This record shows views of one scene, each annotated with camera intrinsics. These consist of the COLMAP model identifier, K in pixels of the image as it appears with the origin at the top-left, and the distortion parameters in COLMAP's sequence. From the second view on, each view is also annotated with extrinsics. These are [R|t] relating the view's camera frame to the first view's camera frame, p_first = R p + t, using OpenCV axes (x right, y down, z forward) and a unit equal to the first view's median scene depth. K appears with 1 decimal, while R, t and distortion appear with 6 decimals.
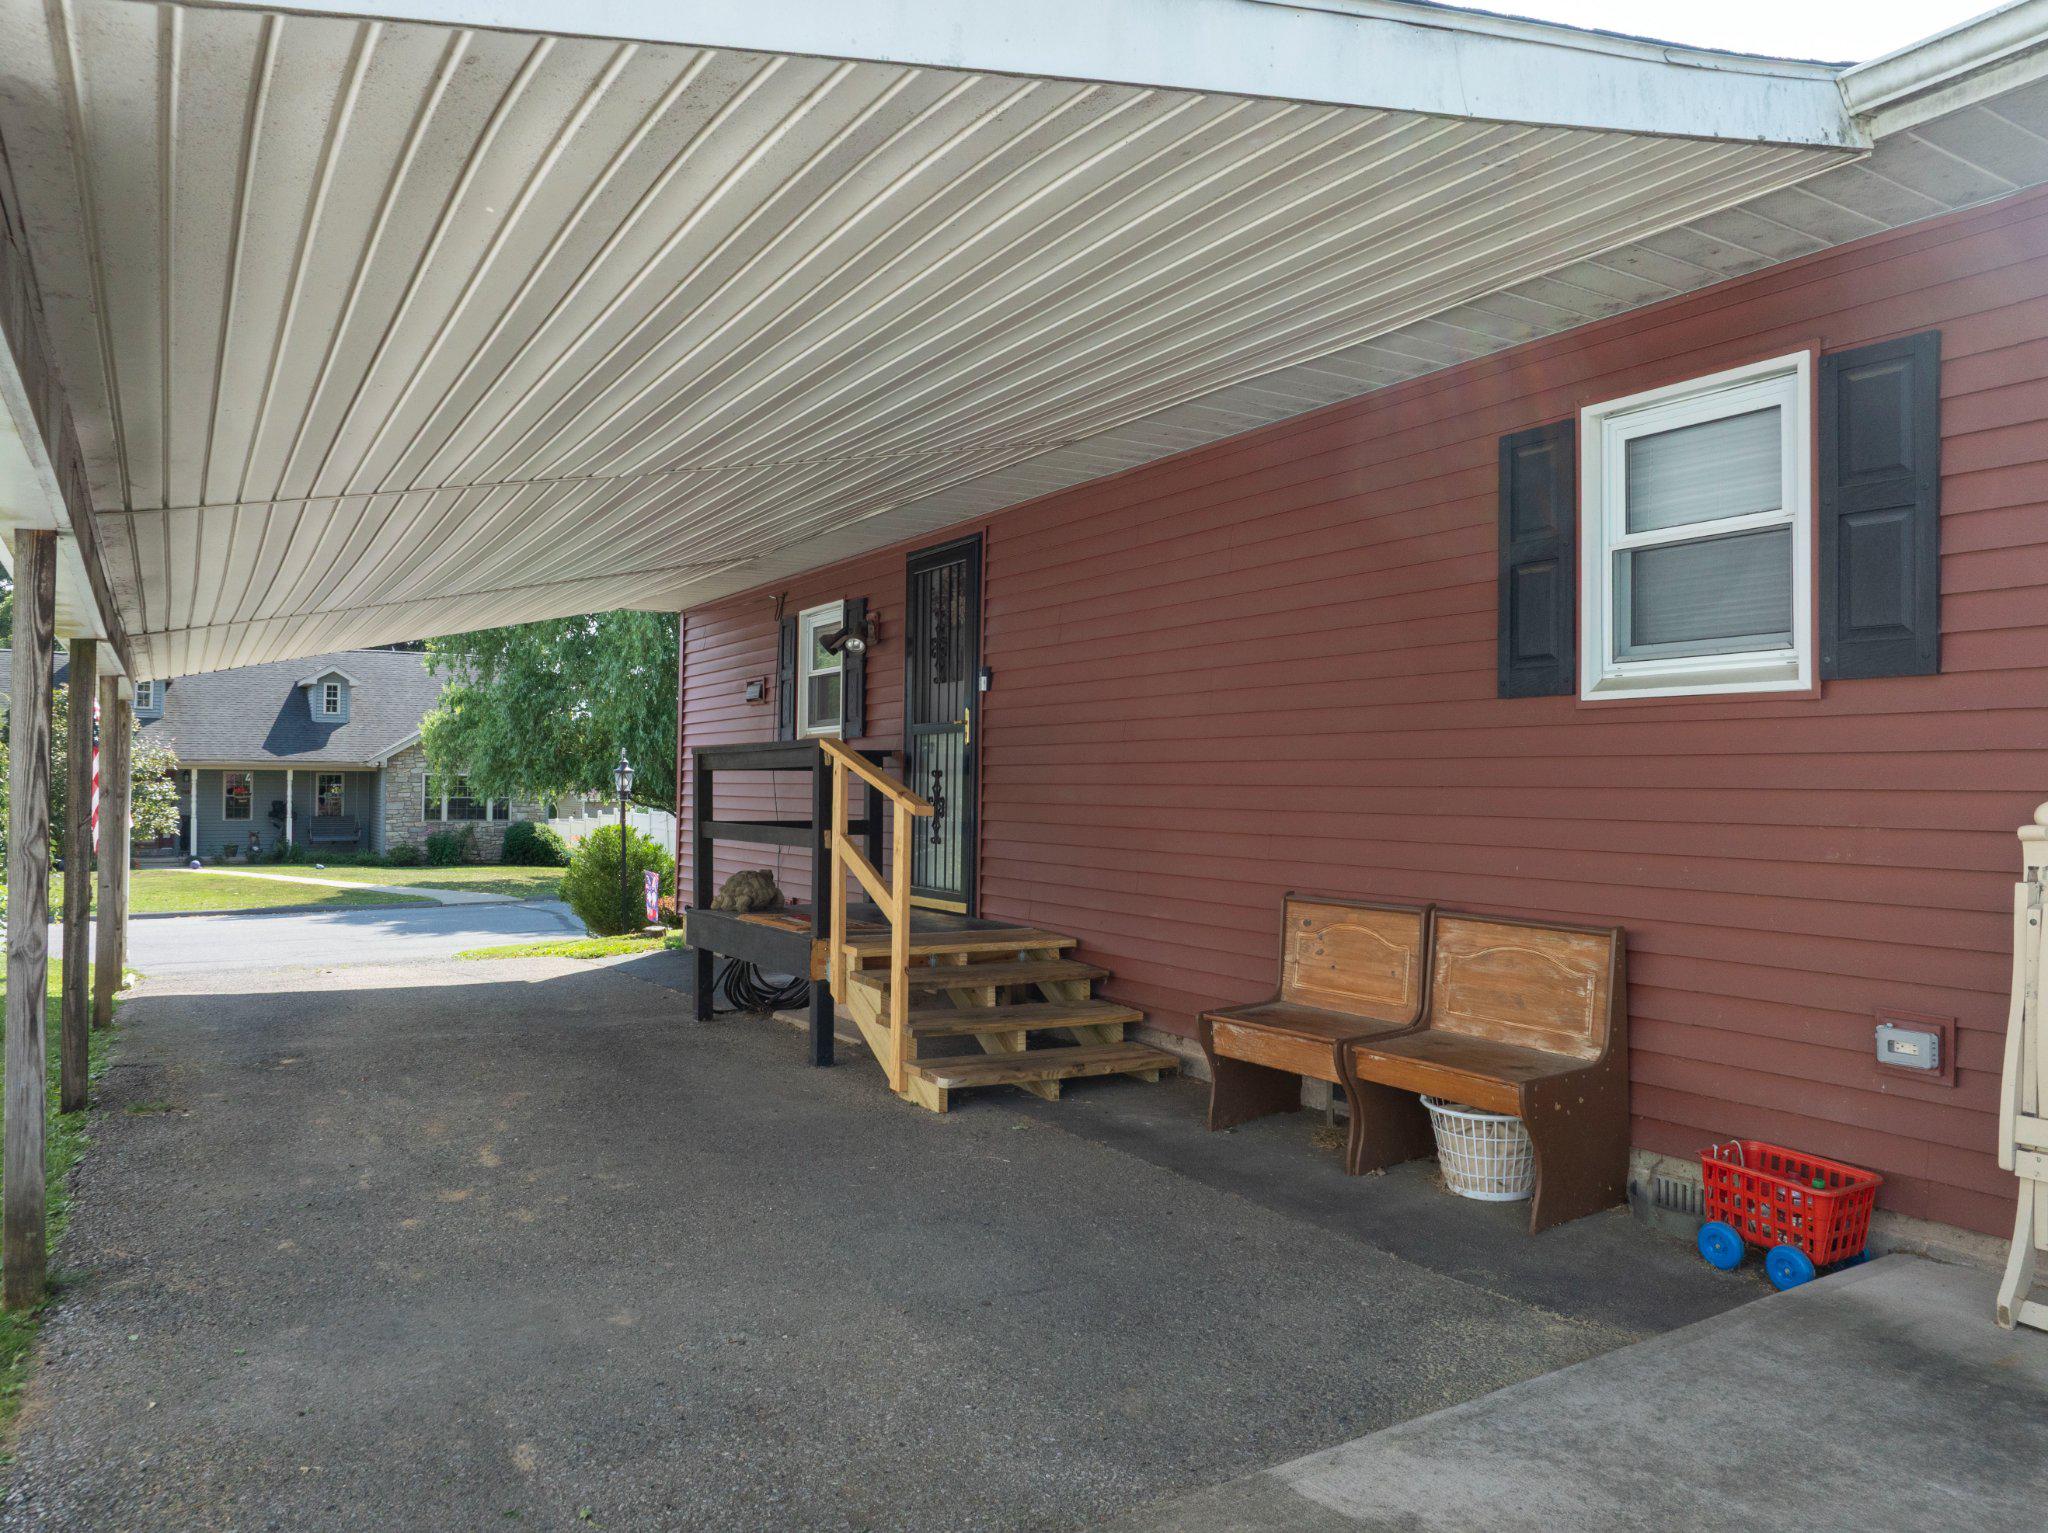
lens RADIAL K [[1429.2, 0, 1031.7], [0, 1429.2, 772.5], [0, 0, 1]] dist [-0.027205, 0.003399]
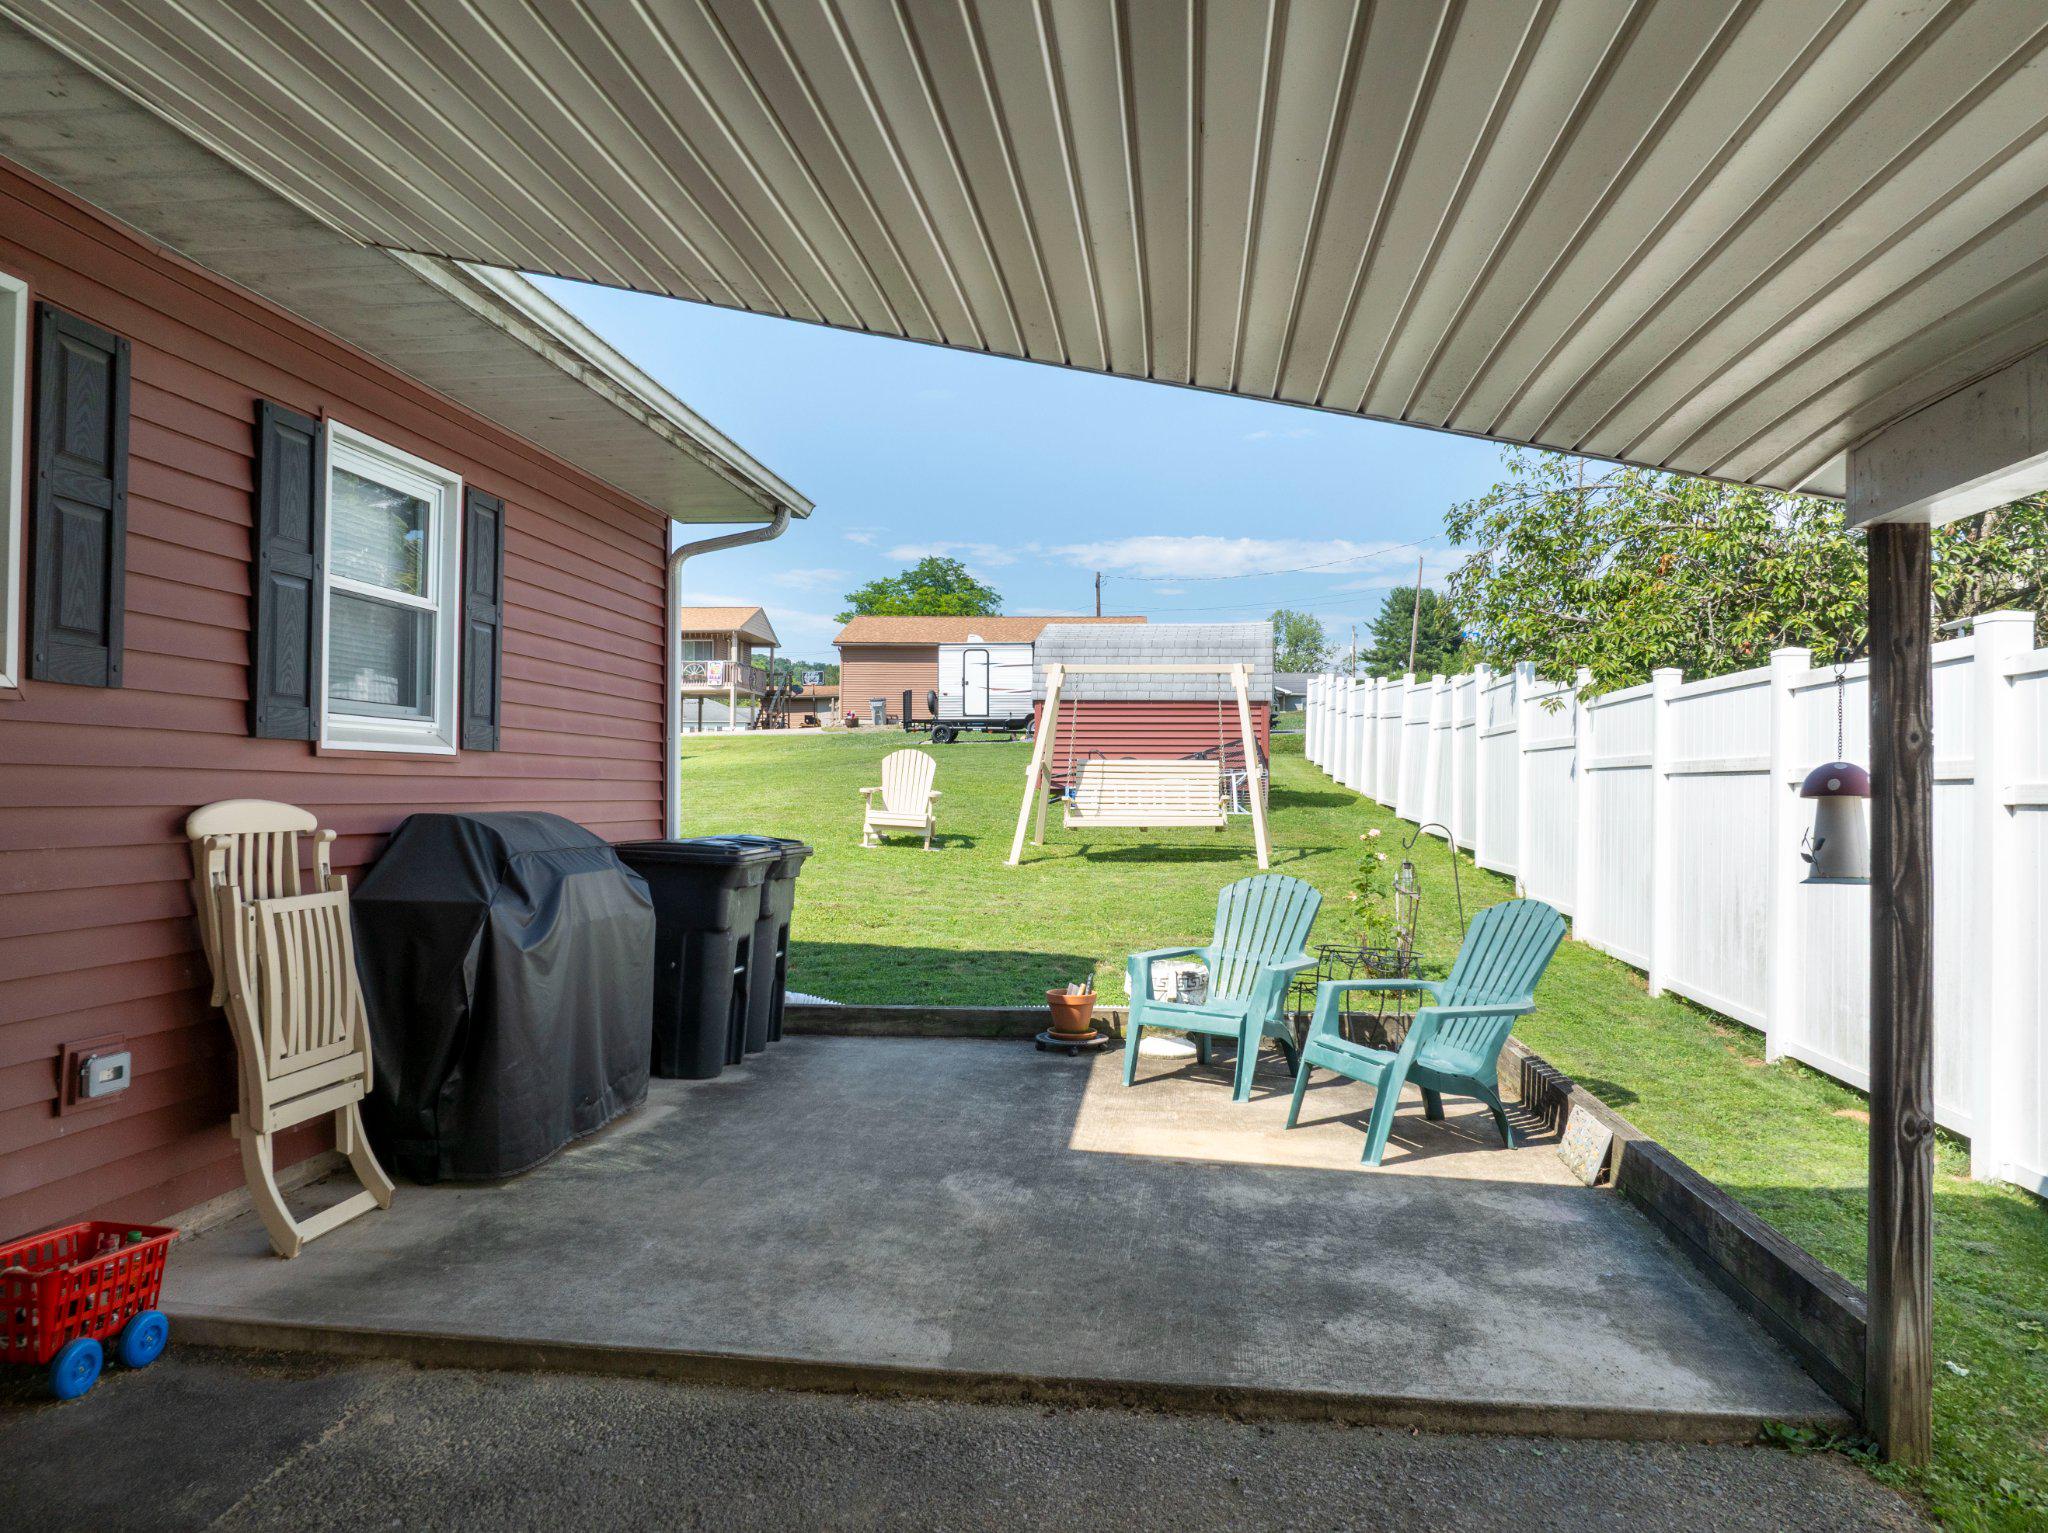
lens RADIAL K [[1429.2, 0, 1031.7], [0, 1429.2, 772.5], [0, 0, 1]] dist [-0.027205, 0.003399]
pose [[-0.796786, -0.005780, 0.604233, -0.560753], [-0.025042, 0.999411, -0.023462, -0.004486], [-0.603742, -0.033825, -0.796462, 1.685695]]
